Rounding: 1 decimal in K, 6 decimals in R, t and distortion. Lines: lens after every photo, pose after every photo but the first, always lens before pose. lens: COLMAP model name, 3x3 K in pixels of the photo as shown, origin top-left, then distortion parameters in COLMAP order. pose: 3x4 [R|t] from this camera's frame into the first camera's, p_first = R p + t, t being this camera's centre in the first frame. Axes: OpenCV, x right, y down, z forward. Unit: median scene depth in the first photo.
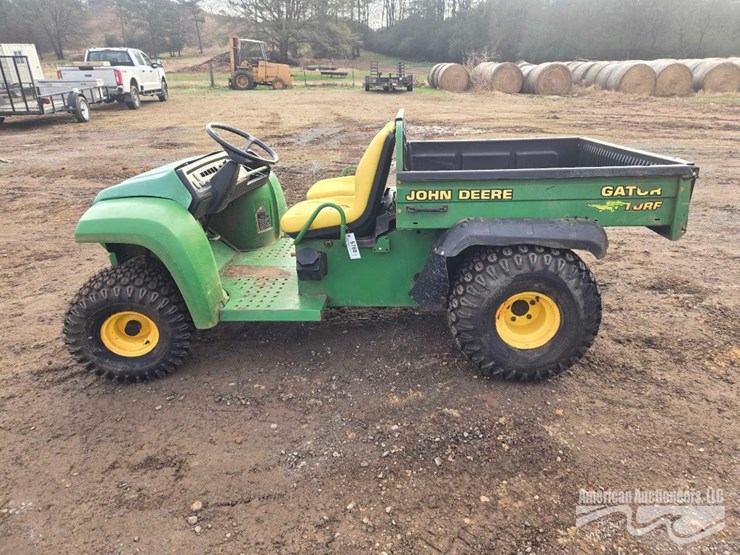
lens RADIAL K [[486.9, 0, 374.1], [0, 486.9, 279.7], [0, 0, 1]] dist [0.062555, -0.042847]
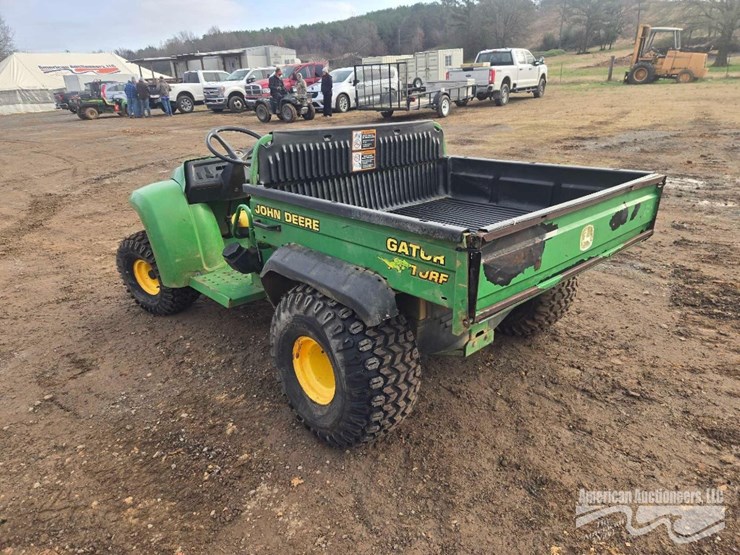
lens RADIAL K [[486.9, 0, 374.1], [0, 486.9, 279.7], [0, 0, 1]] dist [0.062555, -0.042847]
pose [[0.727555, 0.249186, -0.639195, 0.641554], [-0.243238, 0.964872, 0.099286, -0.131344], [0.641482, 0.083241, 0.762608, 0.272285]]
